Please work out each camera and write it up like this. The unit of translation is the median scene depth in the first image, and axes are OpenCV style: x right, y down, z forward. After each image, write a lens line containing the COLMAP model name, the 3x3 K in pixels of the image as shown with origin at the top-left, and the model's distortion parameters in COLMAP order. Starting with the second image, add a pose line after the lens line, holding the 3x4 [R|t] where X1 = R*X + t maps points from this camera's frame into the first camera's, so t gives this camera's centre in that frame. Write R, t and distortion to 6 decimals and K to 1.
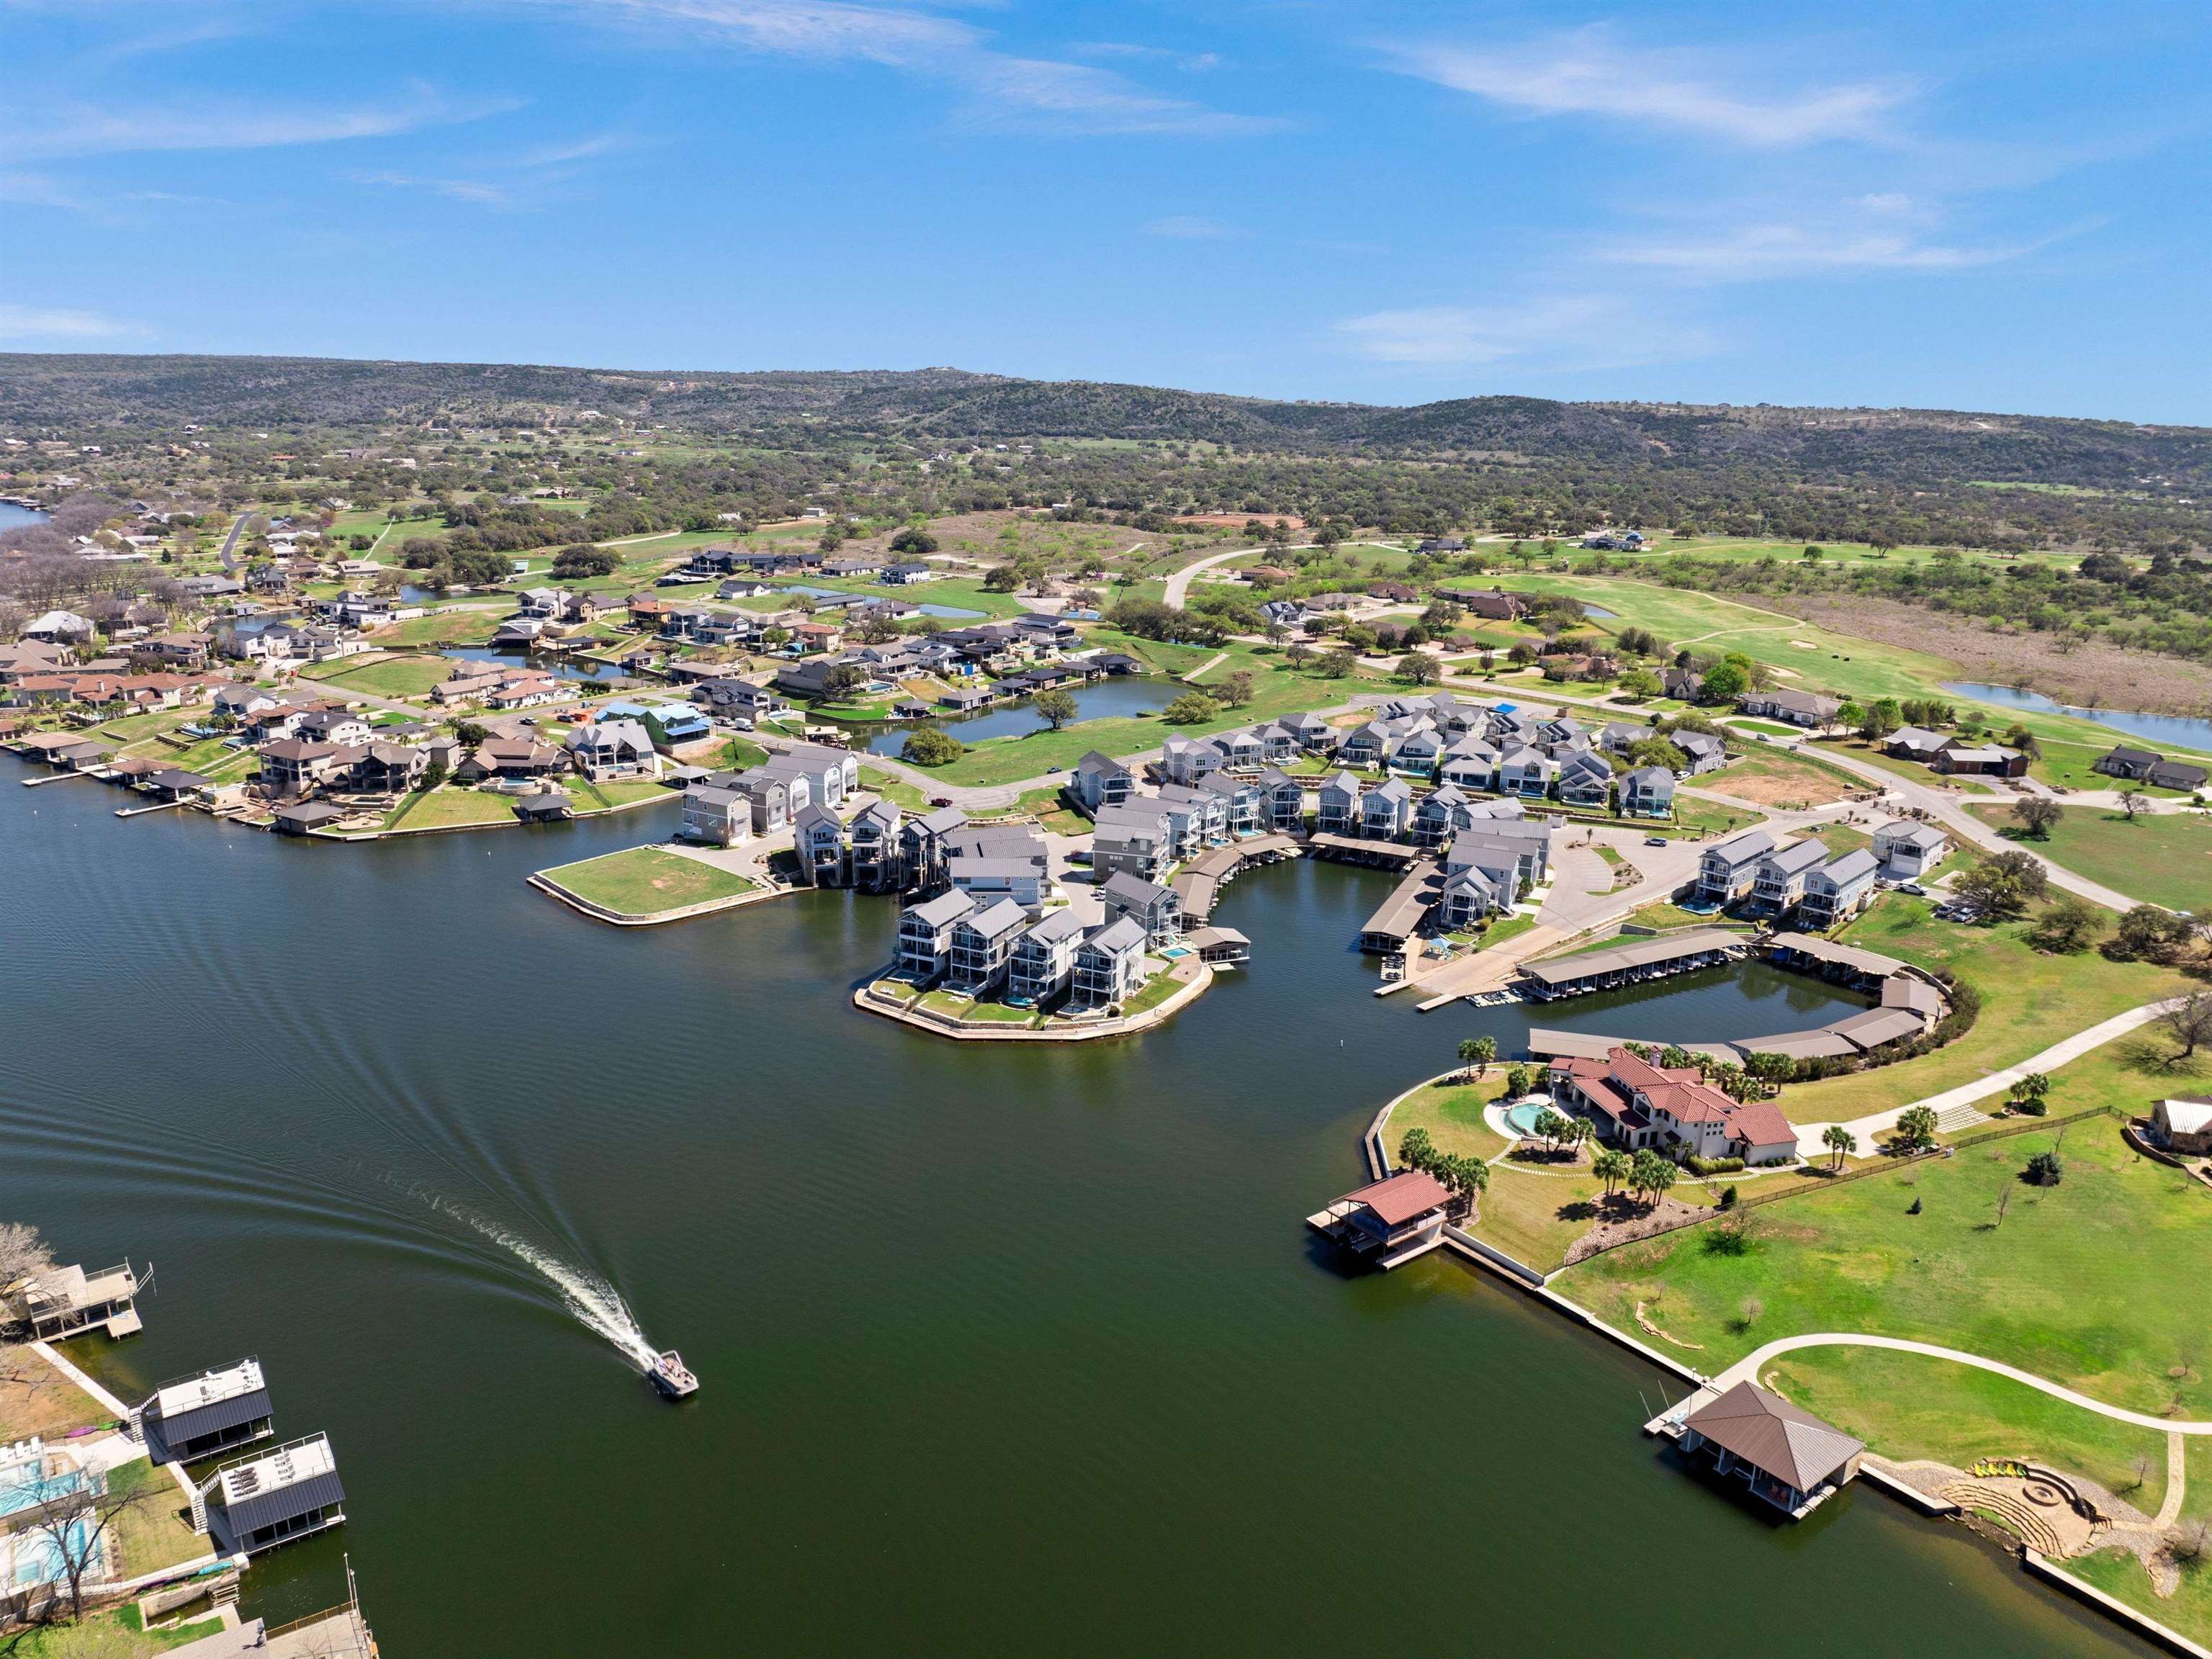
lens RADIAL K [[1575.7, 0, 1106.0], [0, 1575.7, 829.5], [0, 0, 1]] dist [-0.049395, 0.018807]
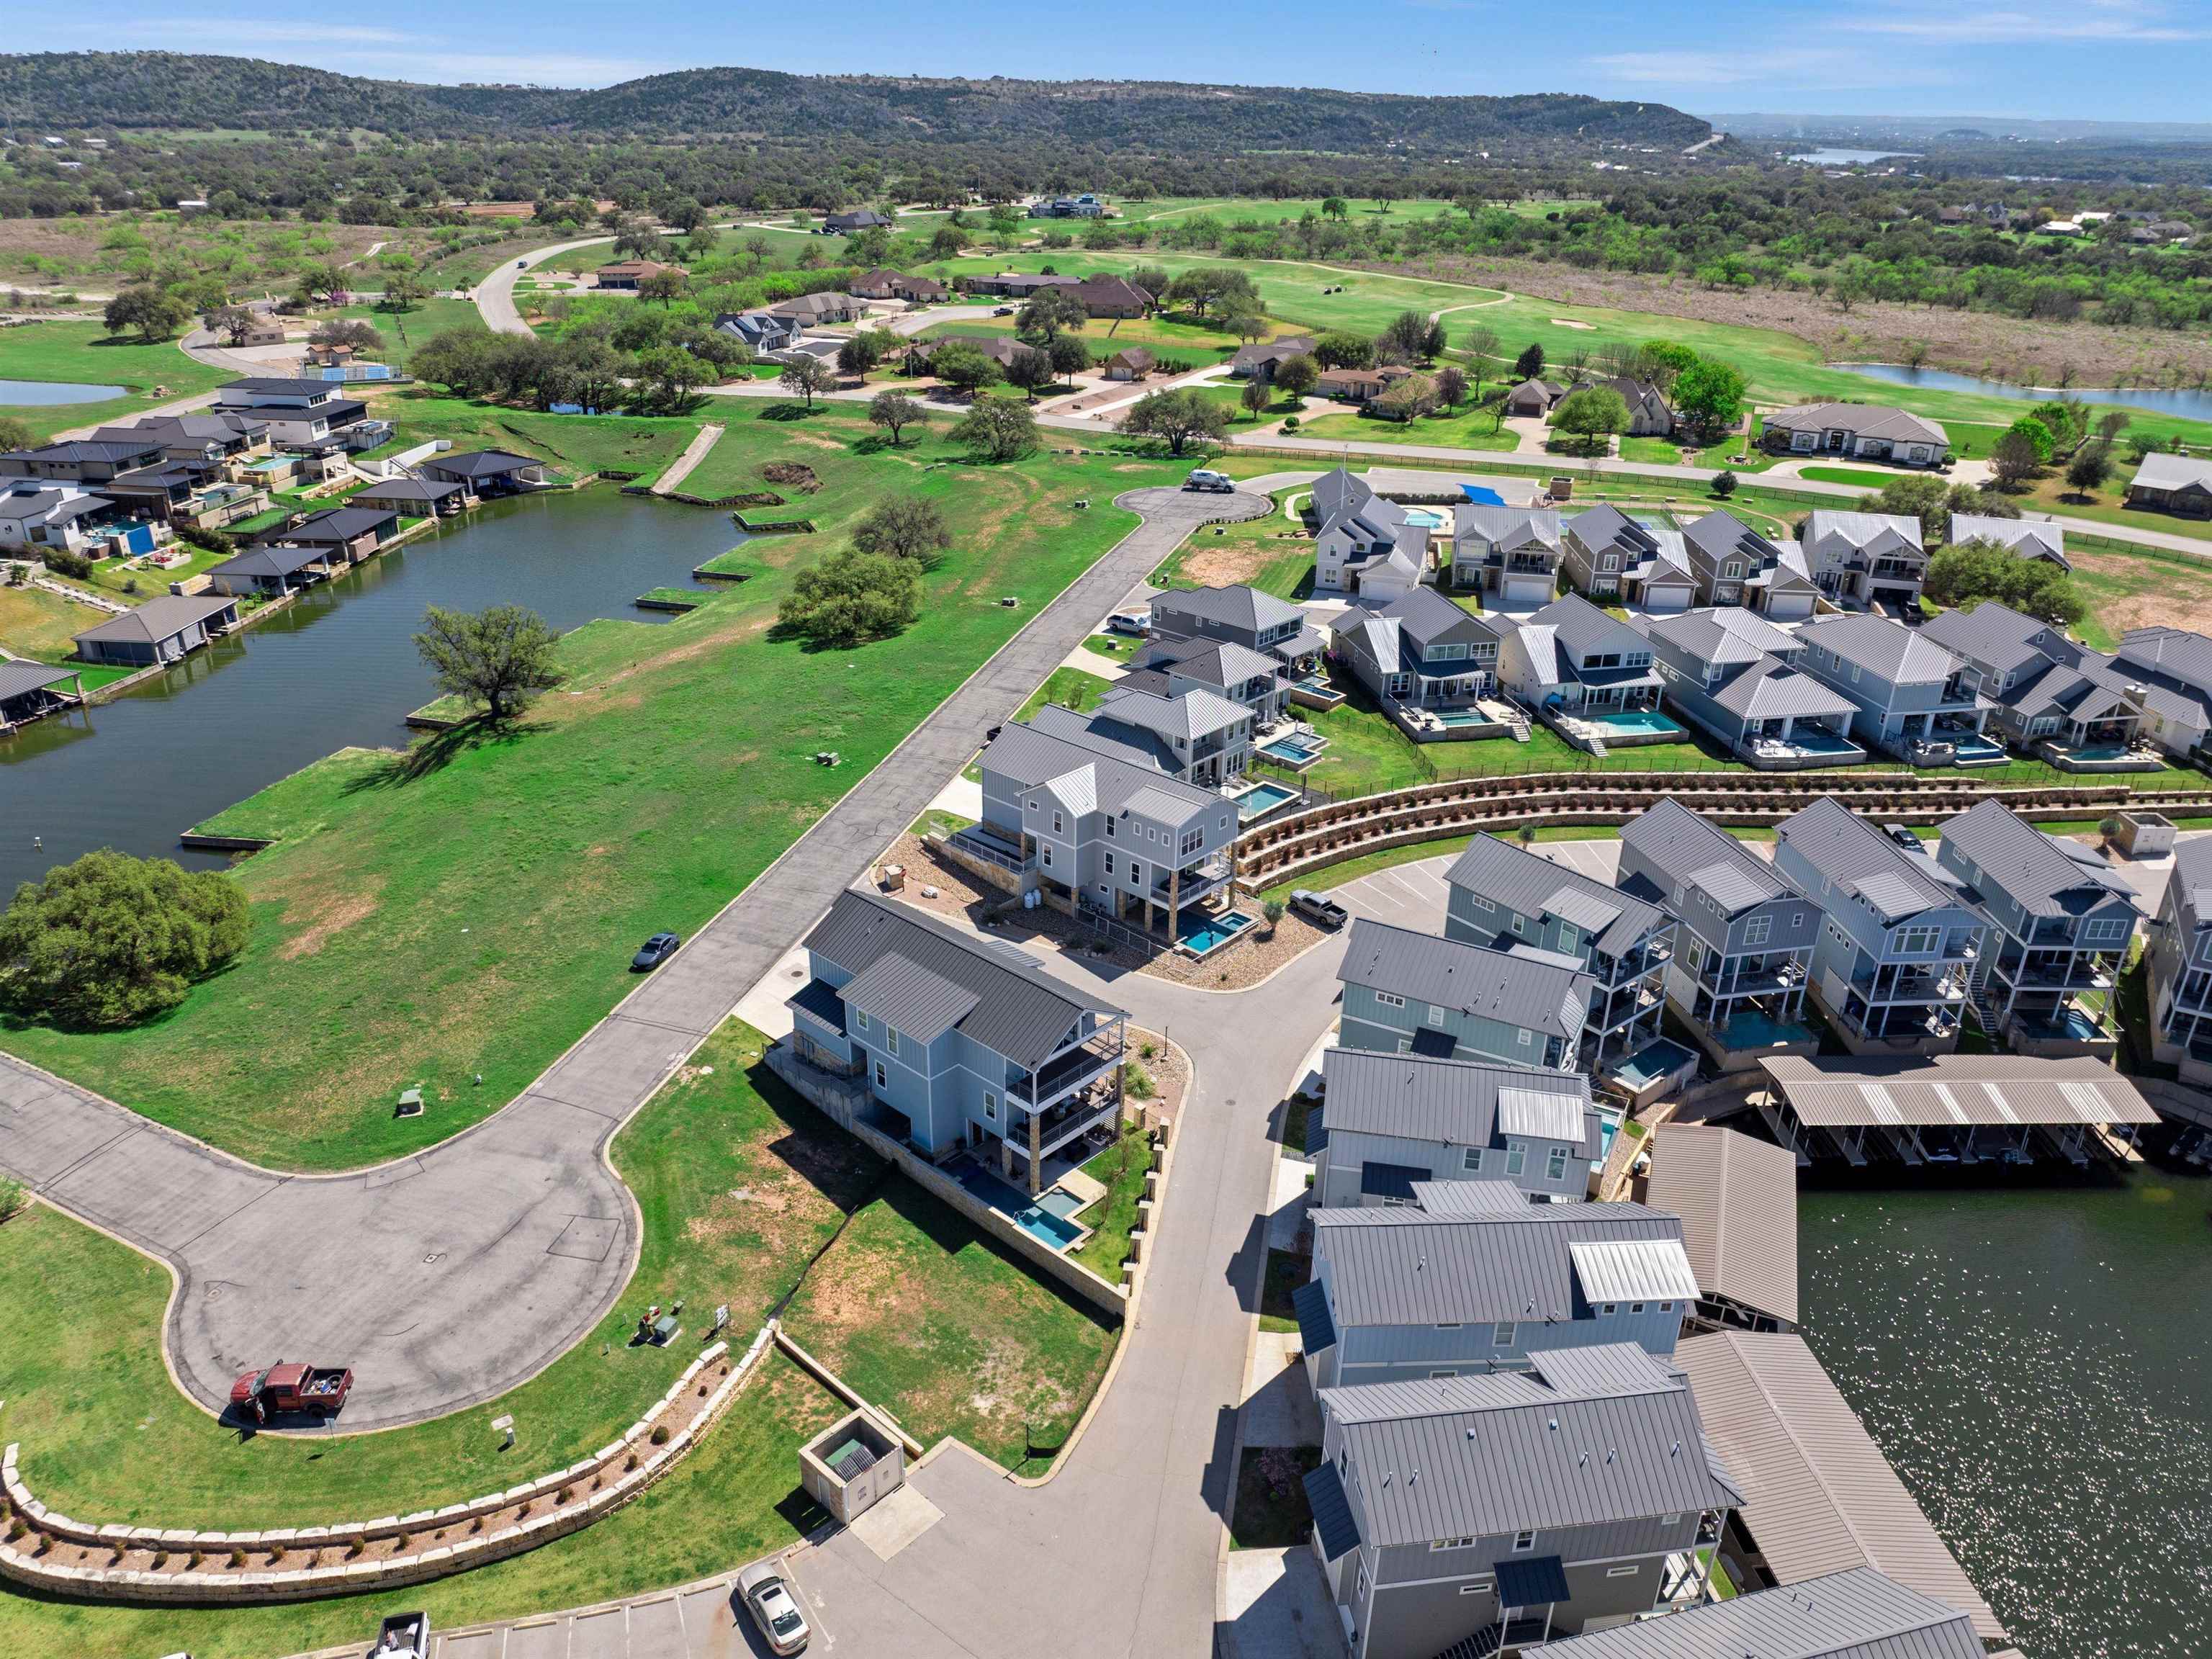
lens RADIAL K [[1575.7, 0, 1106.0], [0, 1575.7, 829.5], [0, 0, 1]] dist [-0.049395, 0.018807]
pose [[0.877352, -0.208688, 0.432090, -0.047676], [0.133586, 0.971103, 0.197773, -0.062236], [-0.460877, -0.115795, 0.879877, 0.446784]]
